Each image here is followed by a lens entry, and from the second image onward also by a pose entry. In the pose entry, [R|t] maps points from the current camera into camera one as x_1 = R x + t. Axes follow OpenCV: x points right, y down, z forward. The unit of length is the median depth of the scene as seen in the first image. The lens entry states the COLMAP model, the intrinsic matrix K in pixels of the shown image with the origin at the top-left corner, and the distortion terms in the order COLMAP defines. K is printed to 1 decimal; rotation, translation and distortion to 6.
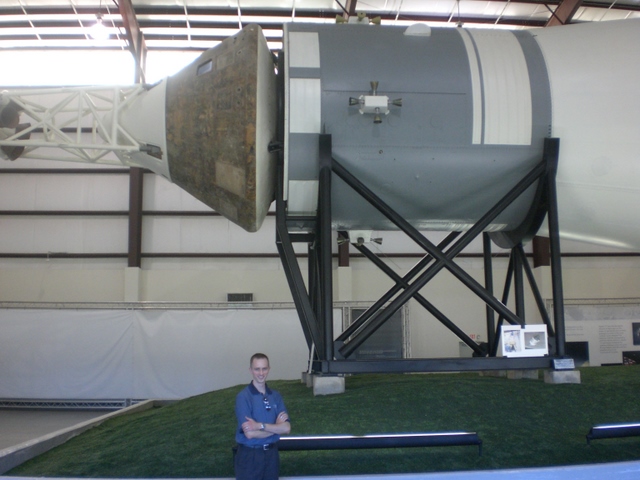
lens RADIAL K [[707.9, 0, 320.1], [0, 707.9, 241.9], [0, 0, 1]] dist [-0.006698, 0.000000]
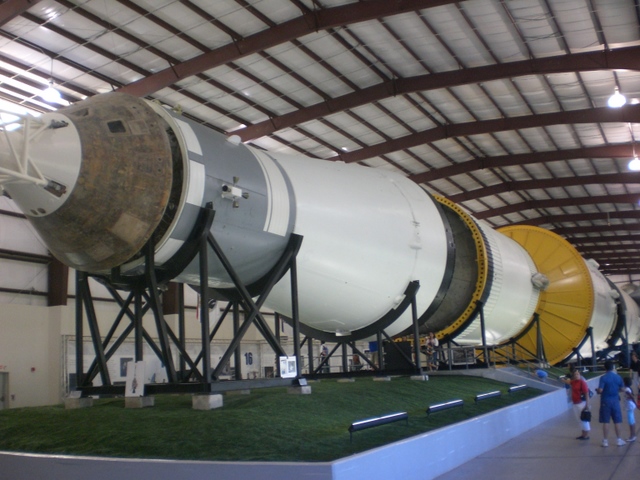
lens RADIAL K [[707.9, 0, 320.0], [0, 707.9, 238.5], [0, 0, 1]] dist [-0.006698, 0.000000]
pose [[0.557157, 0.139409, 0.818621, -0.915867], [-0.094433, 0.990049, -0.104331, 0.018222], [-0.825020, -0.019177, 0.564778, 0.090193]]
